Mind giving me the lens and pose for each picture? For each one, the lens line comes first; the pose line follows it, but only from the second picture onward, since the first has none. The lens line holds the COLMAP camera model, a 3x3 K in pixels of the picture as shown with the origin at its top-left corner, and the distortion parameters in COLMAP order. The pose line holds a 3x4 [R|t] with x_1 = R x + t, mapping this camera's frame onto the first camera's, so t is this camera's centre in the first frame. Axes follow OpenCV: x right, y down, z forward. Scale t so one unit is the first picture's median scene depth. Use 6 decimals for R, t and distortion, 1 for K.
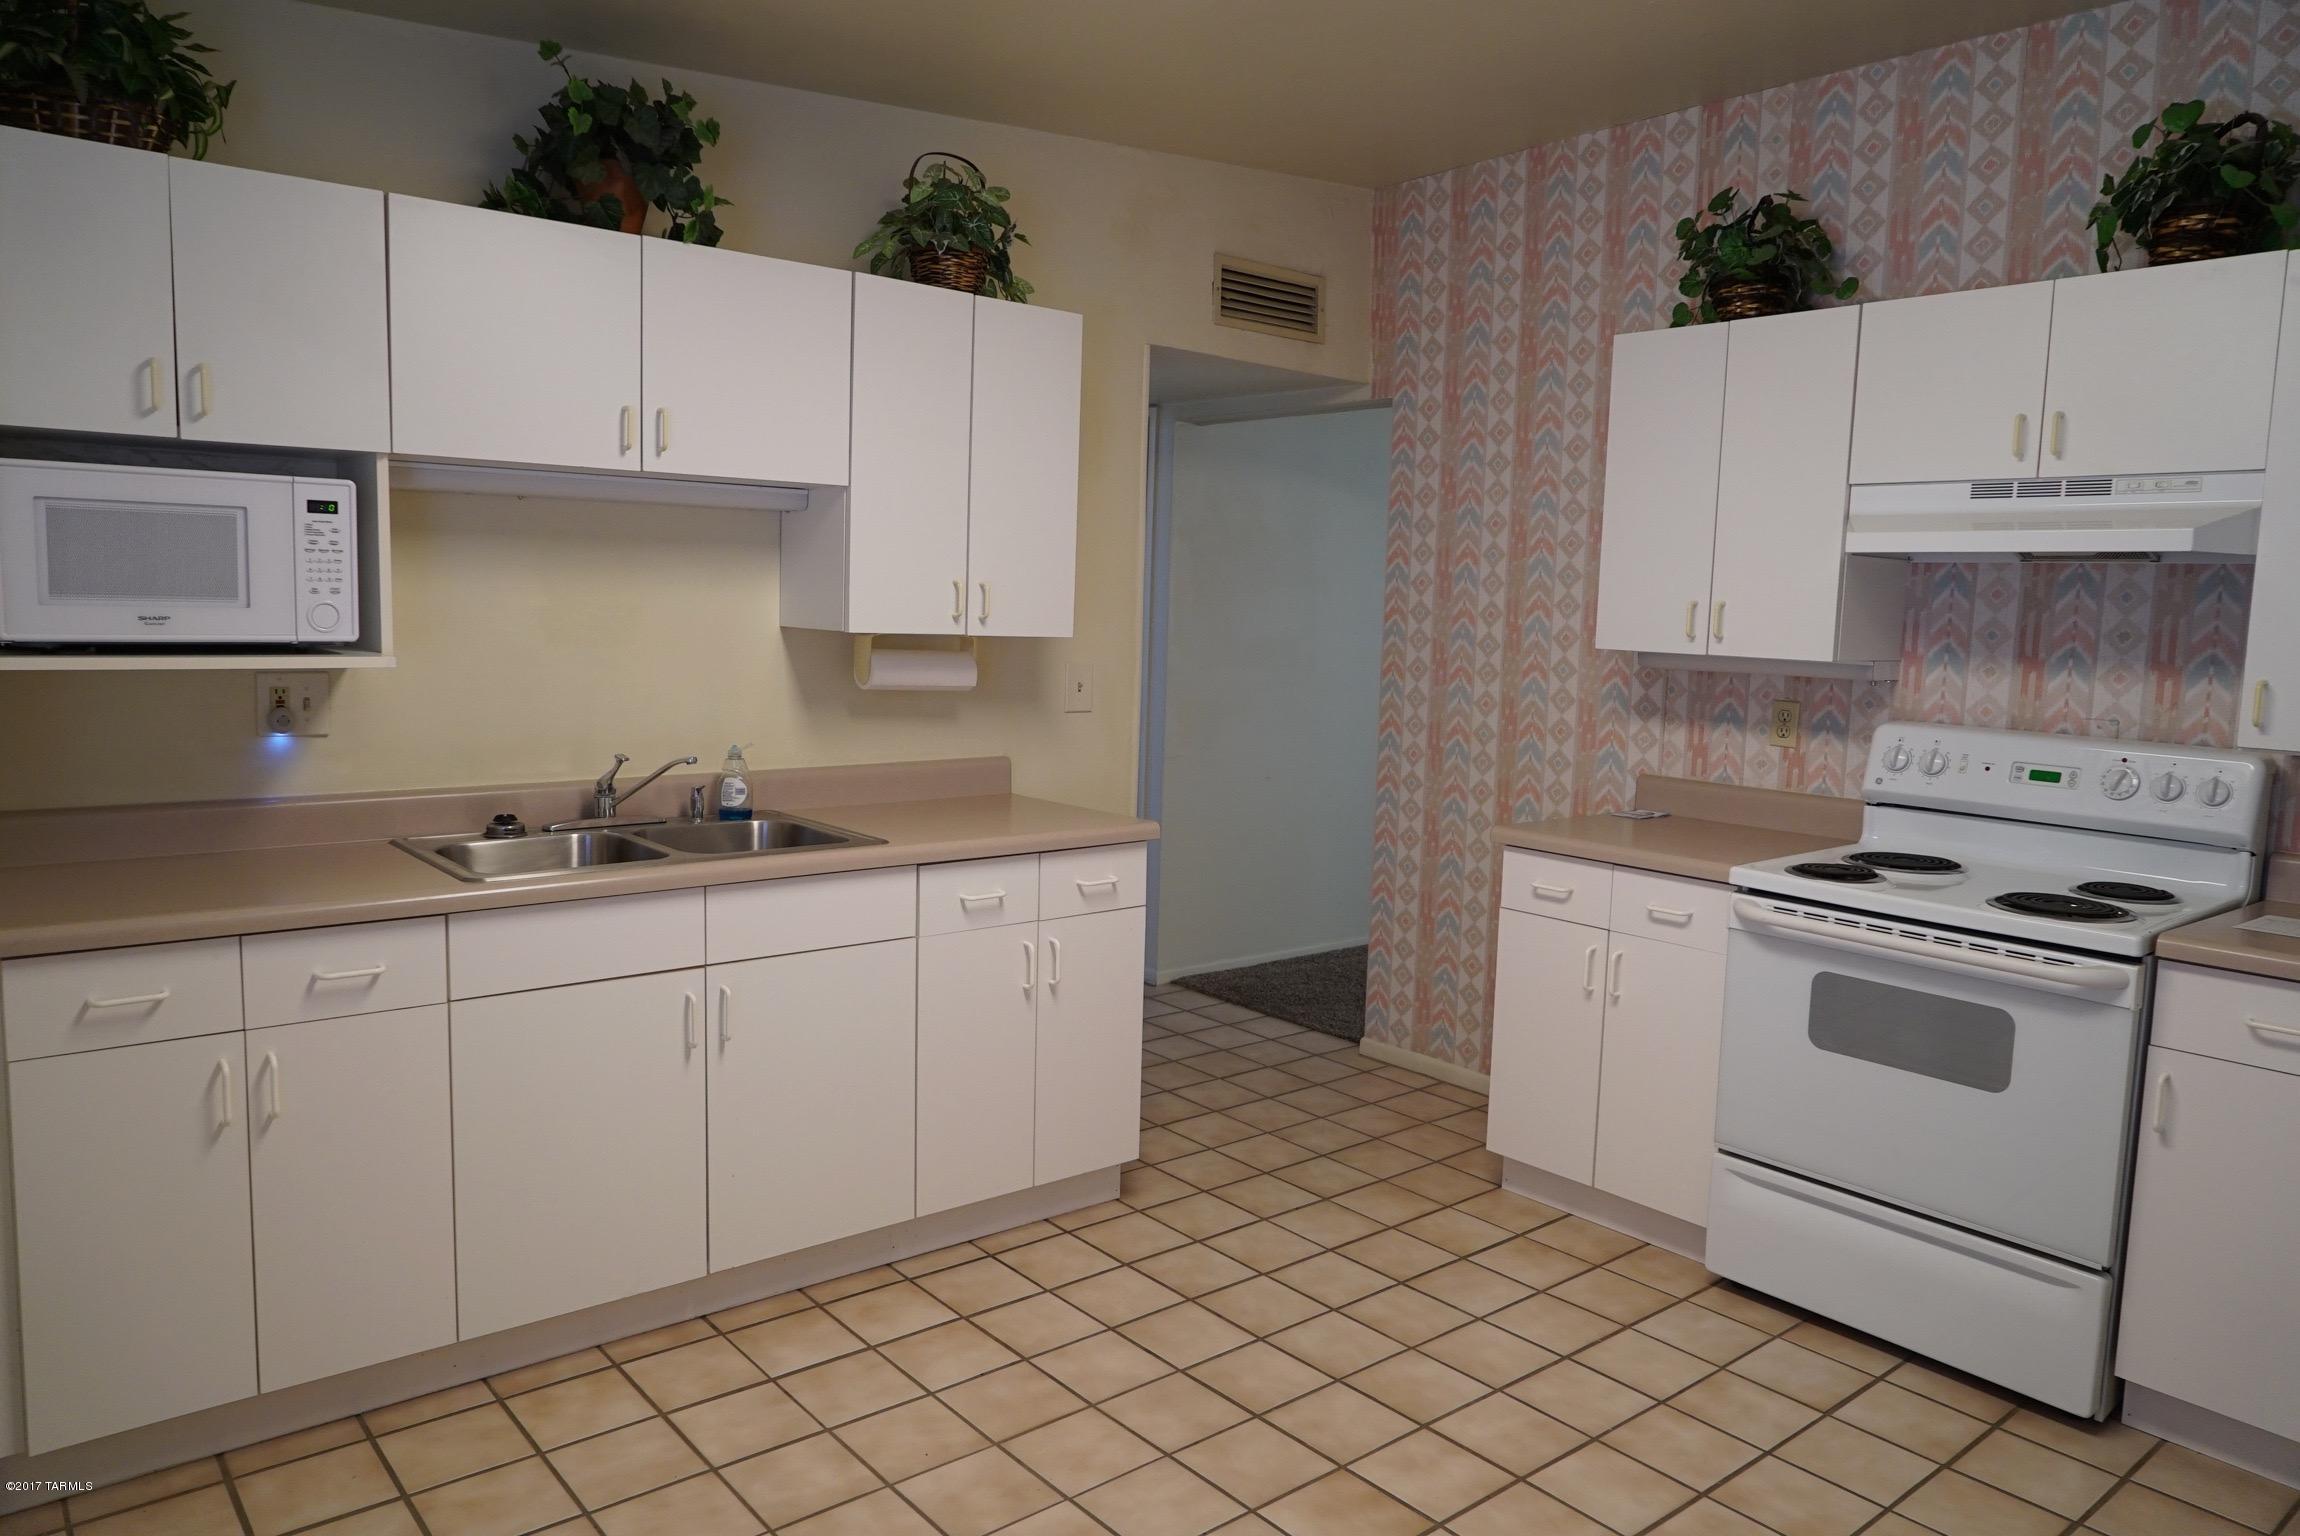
lens RADIAL K [[1534.5, 0, 1156.4], [0, 1534.5, 779.8], [0, 0, 1]] dist [-0.036855, 0.028036]
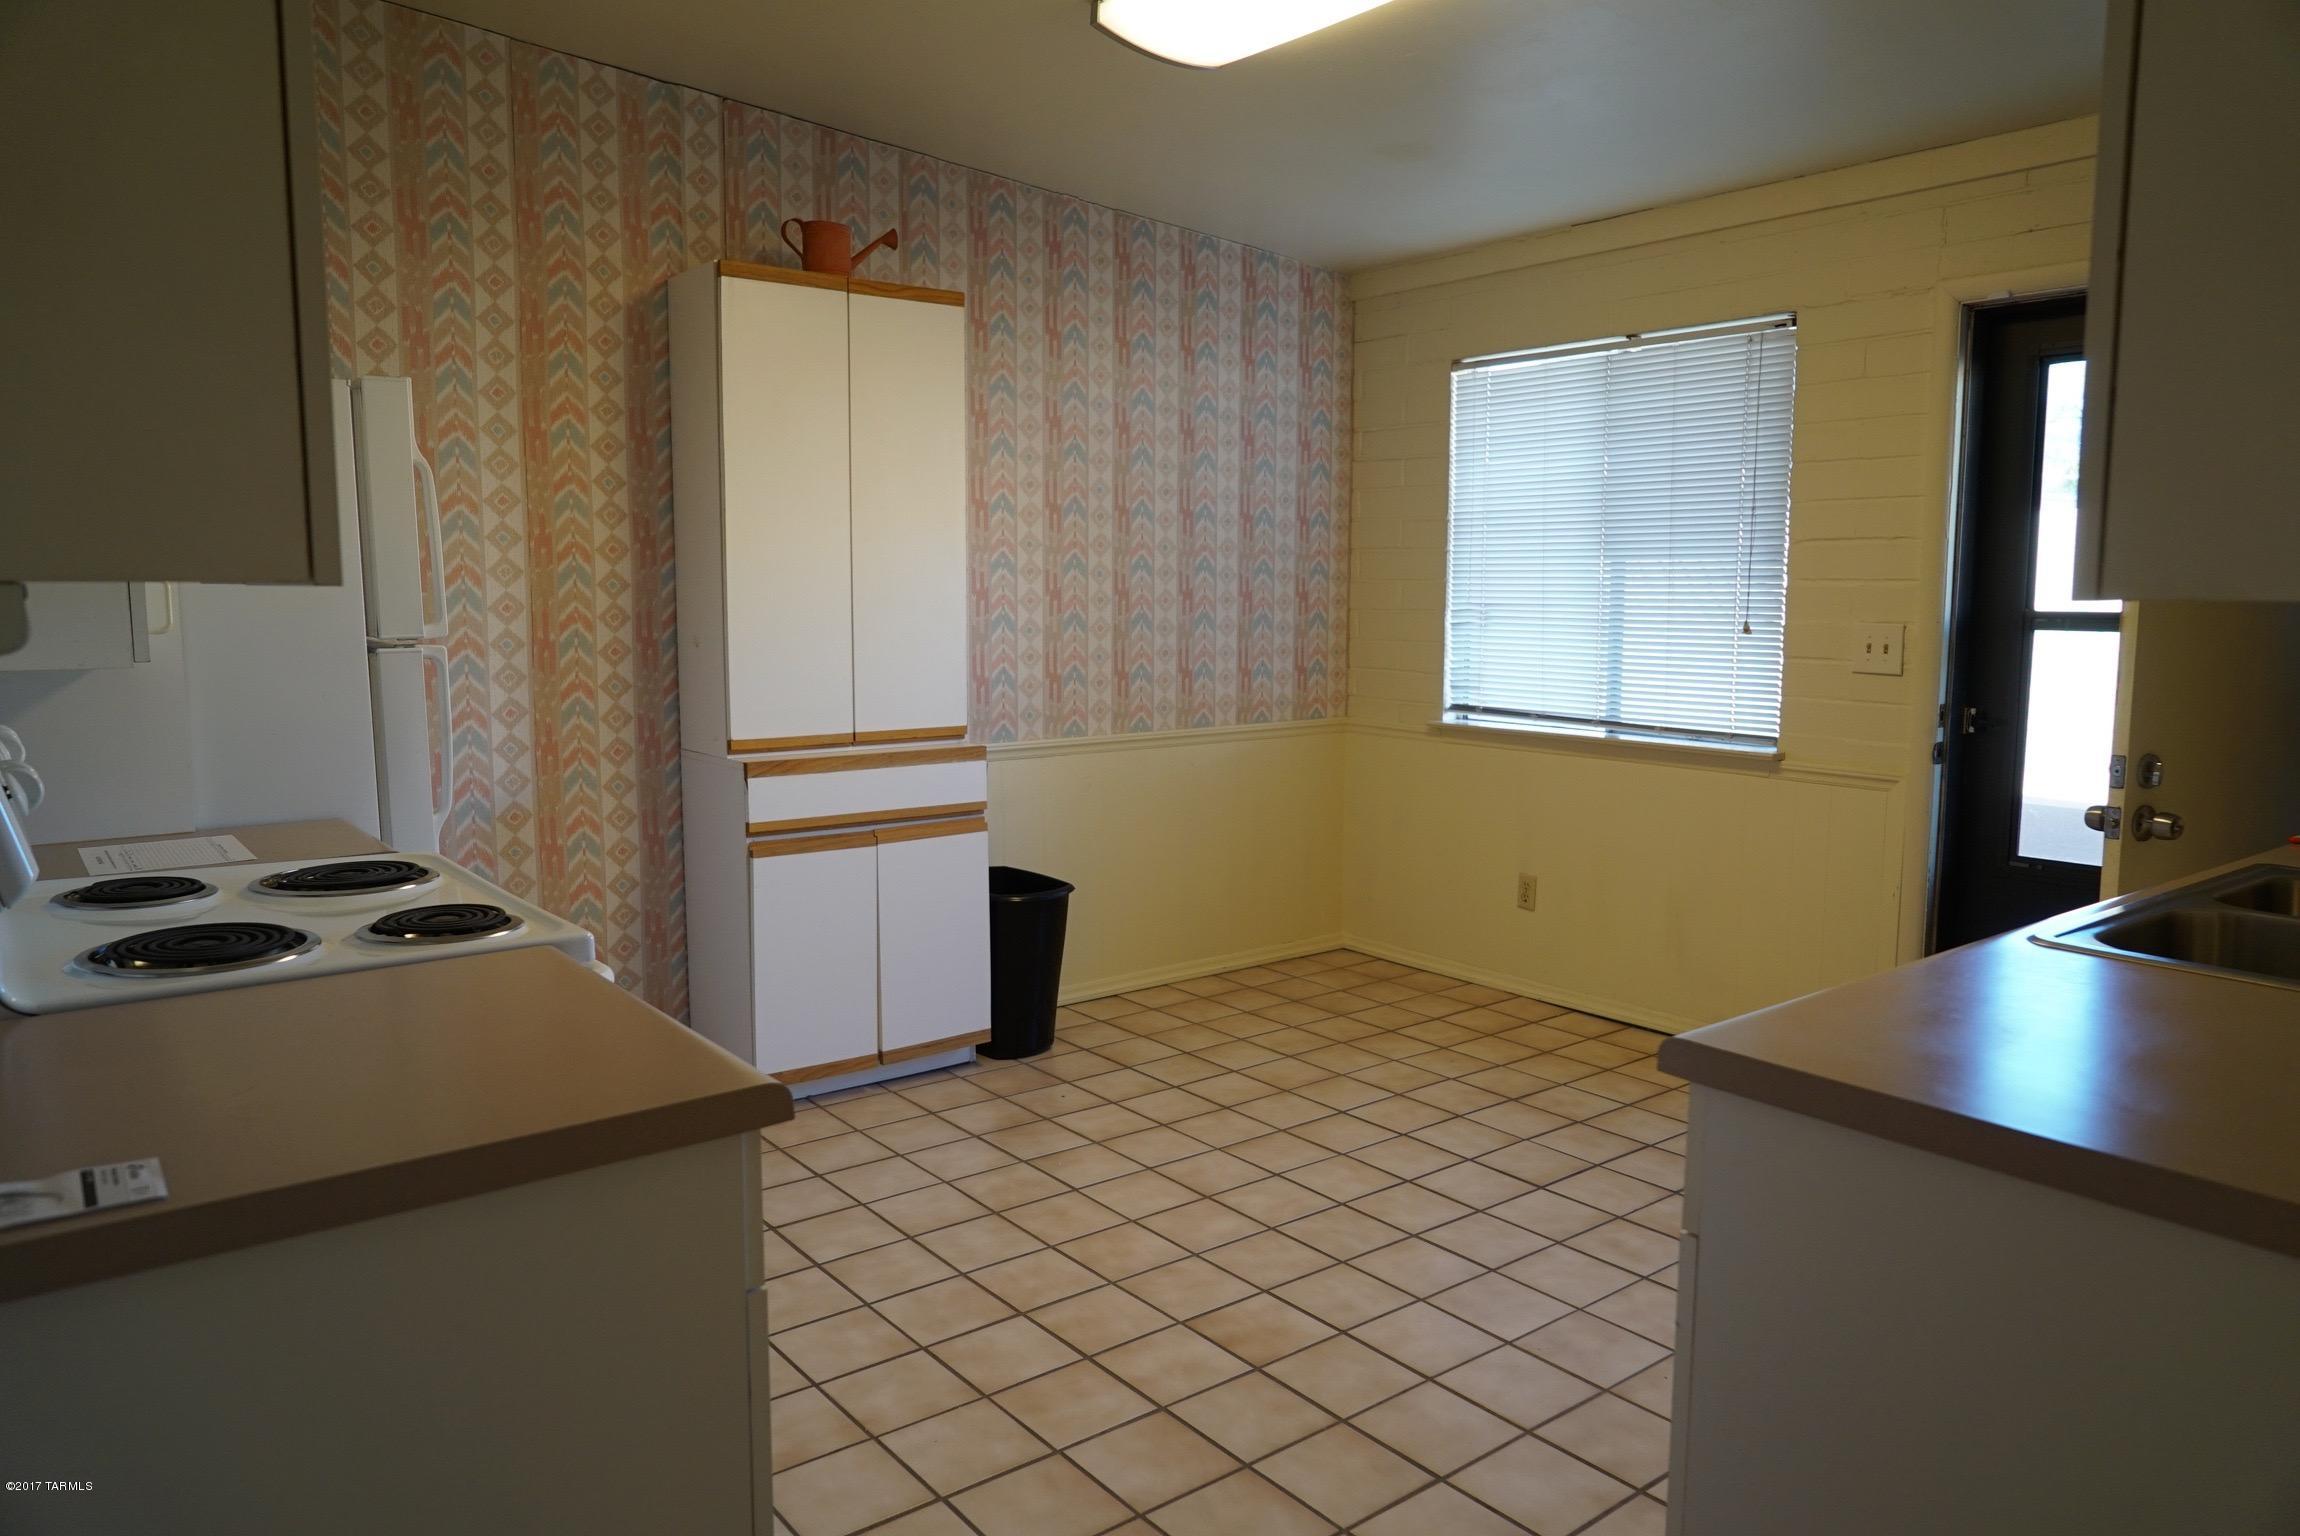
lens RADIAL K [[1534.5, 0, 1151.1], [0, 1534.5, 772.6], [0, 0, 1]] dist [-0.036855, 0.028036]
pose [[-0.998838, -0.038560, 0.028912, 0.138858], [-0.030563, 0.970622, 0.238661, -0.142504], [-0.037265, 0.237500, -0.970673, 1.474782]]
